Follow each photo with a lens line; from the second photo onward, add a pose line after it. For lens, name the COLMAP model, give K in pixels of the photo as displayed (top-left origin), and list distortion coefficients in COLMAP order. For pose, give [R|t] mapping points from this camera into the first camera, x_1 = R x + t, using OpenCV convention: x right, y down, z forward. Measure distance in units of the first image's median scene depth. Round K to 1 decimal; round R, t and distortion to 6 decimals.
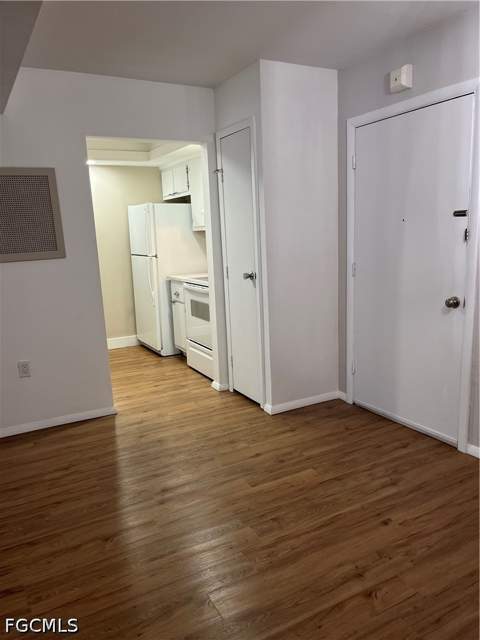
lens RADIAL K [[488.6, 0, 243.1], [0, 488.6, 325.1], [0, 0, 1]] dist [0.024288, -0.004771]
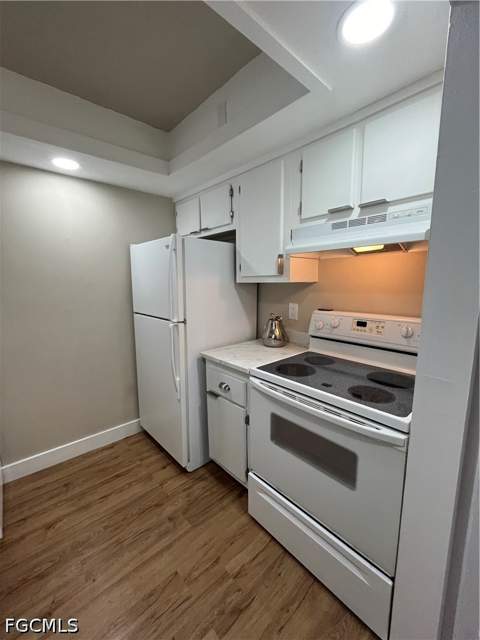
lens RADIAL K [[260.0, 0, 233.4], [0, 260.0, 319.2], [0, 0, 1]] dist [-0.000034, -0.000112]
pose [[0.975397, -0.000199, 0.220456, -0.296783], [0.010618, 0.998881, -0.046081, -0.200210], [-0.220200, 0.047288, 0.974308, 1.040337]]
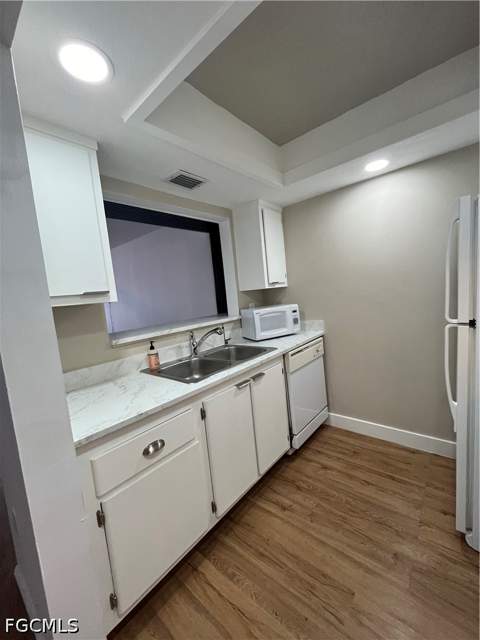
lens RADIAL K [[260.0, 0, 246.1], [0, 260.0, 318.8], [0, 0, 1]] dist [-0.000034, -0.000112]
pose [[0.366324, 0.097654, -0.925349, -0.069683], [-0.096761, 0.993084, 0.066497, -0.220927], [0.925443, 0.065179, 0.373239, 1.157063]]
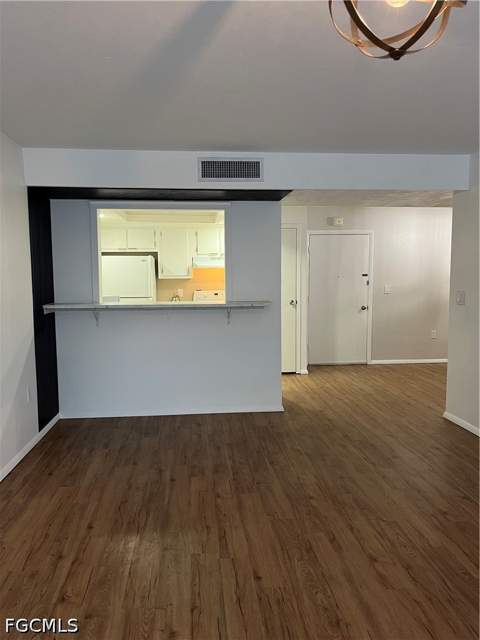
lens RADIAL K [[488.6, 0, 239.4], [0, 488.6, 320.0], [0, 0, 1]] dist [0.024288, -0.004771]
pose [[0.397726, -0.045265, 0.916387, -1.944655], [0.166020, 0.985846, -0.023360, -0.026459], [-0.902359, 0.161429, 0.399612, 0.475933]]
